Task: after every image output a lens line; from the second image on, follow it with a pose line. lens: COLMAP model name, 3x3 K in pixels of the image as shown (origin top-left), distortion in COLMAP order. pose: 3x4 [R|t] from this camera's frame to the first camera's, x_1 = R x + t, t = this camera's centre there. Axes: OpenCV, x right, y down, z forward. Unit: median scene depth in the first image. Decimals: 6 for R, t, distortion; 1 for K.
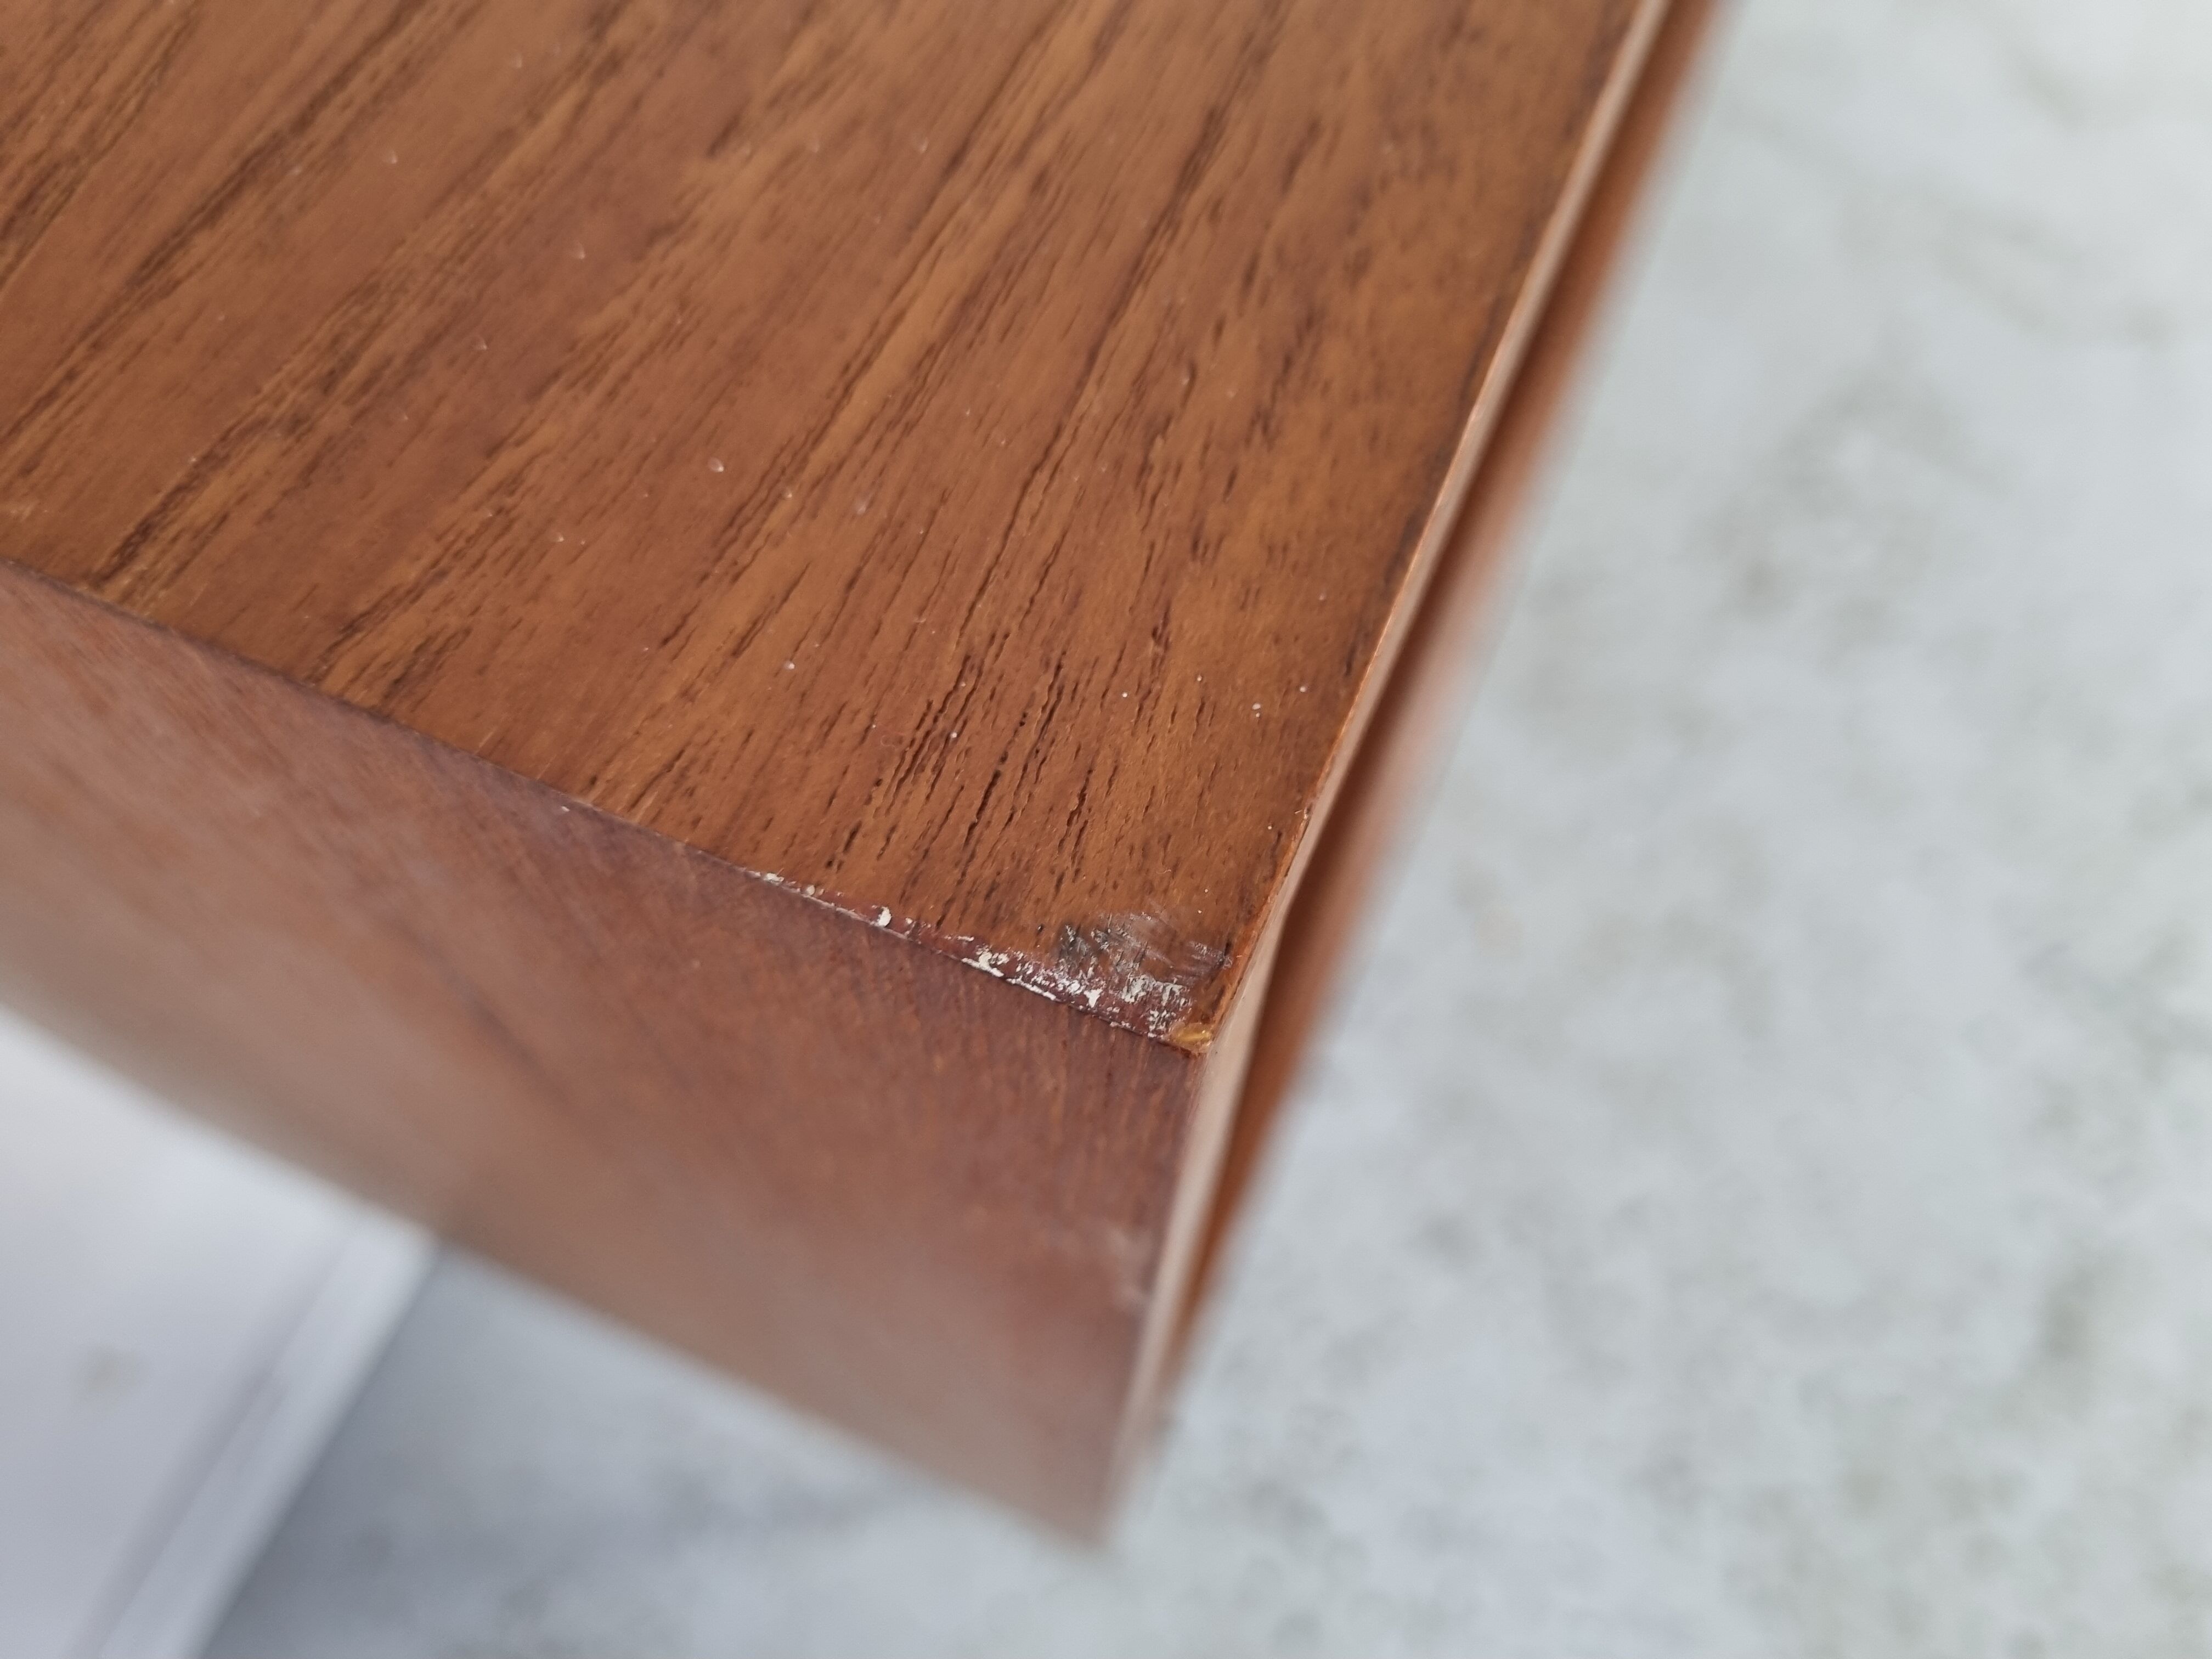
lens RADIAL K [[1654.4, 0, 1105.7], [0, 1654.4, 819.9], [0, 0, 1]] dist [0.068668, -0.062690]
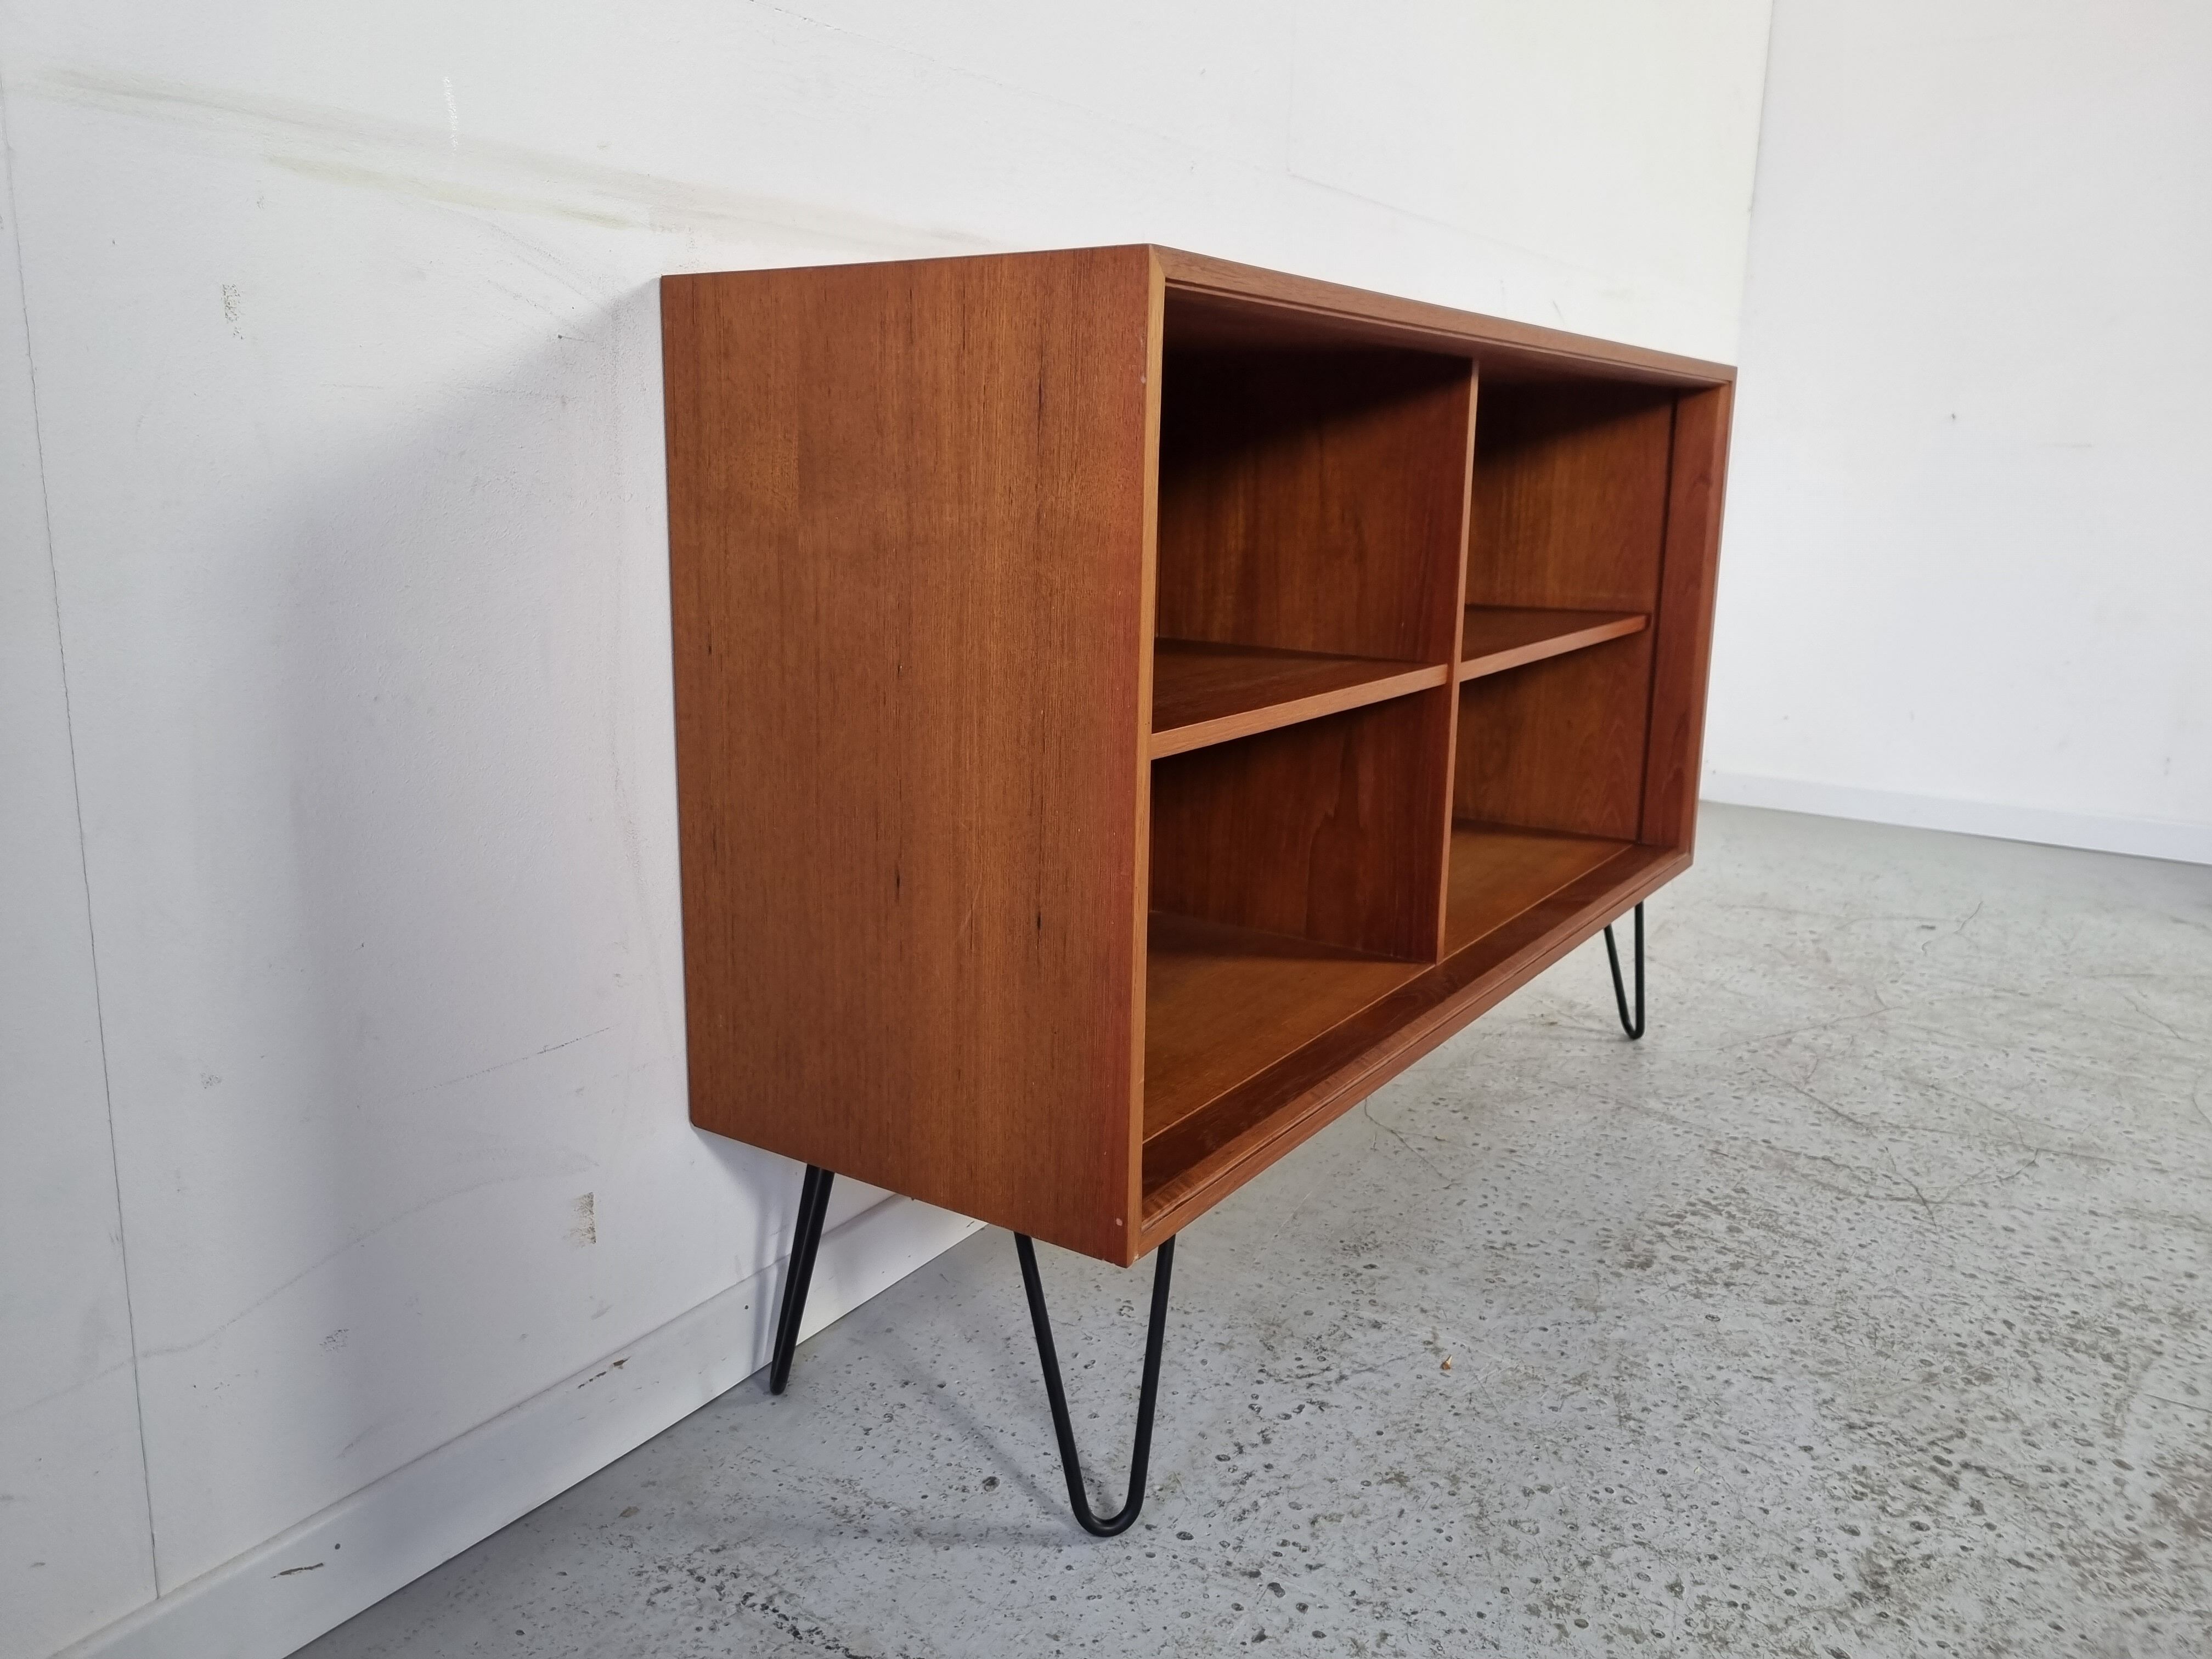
lens RADIAL K [[1657.5, 0, 1079.2], [0, 1657.5, 813.1], [0, 0, 1]] dist [0.065851, -0.064743]
pose [[0.982630, 0.058894, -0.175981, 0.164307], [-0.176264, 0.592797, -0.785826, 1.140554], [0.058041, 0.803195, 0.592881, -0.321826]]
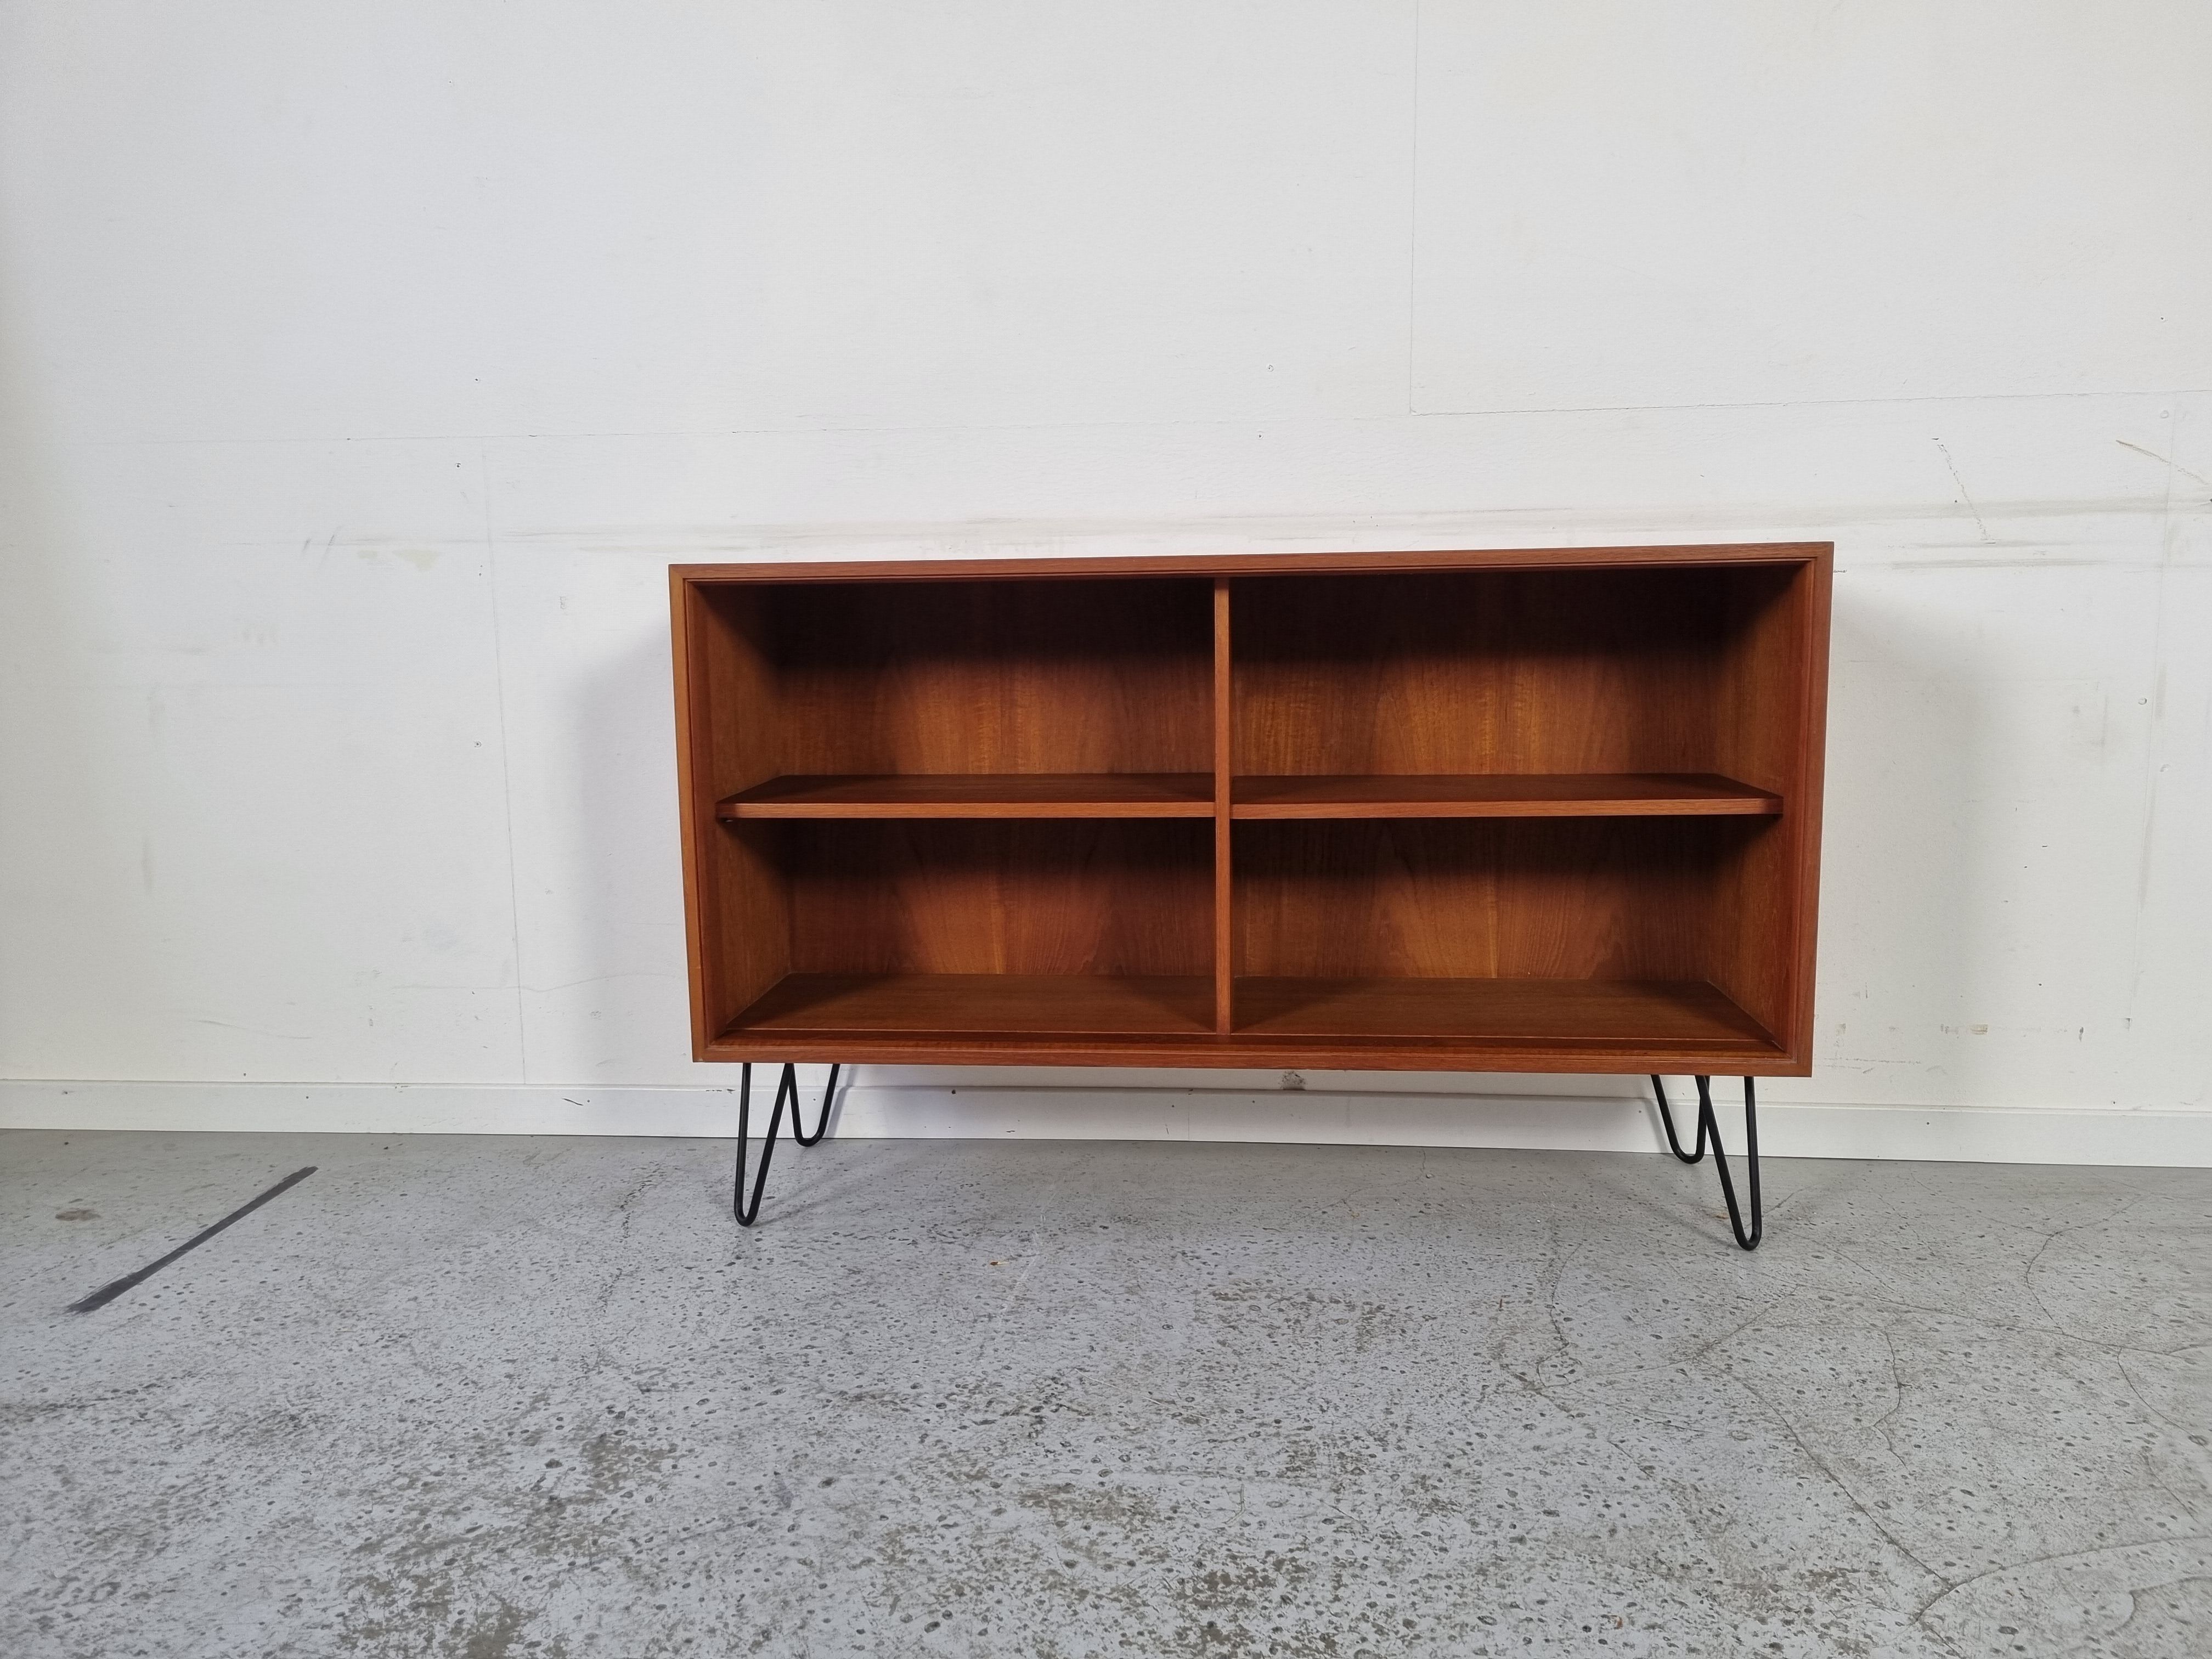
lens RADIAL K [[1652.6, 0, 1095.7], [0, 1652.6, 838.6], [0, 0, 1]] dist [0.064439, -0.056177]
pose [[0.308703, 0.138954, -0.940954, 2.535409], [-0.857648, 0.468413, -0.212200, 0.182618], [0.411269, 0.872514, 0.263774, 0.006890]]
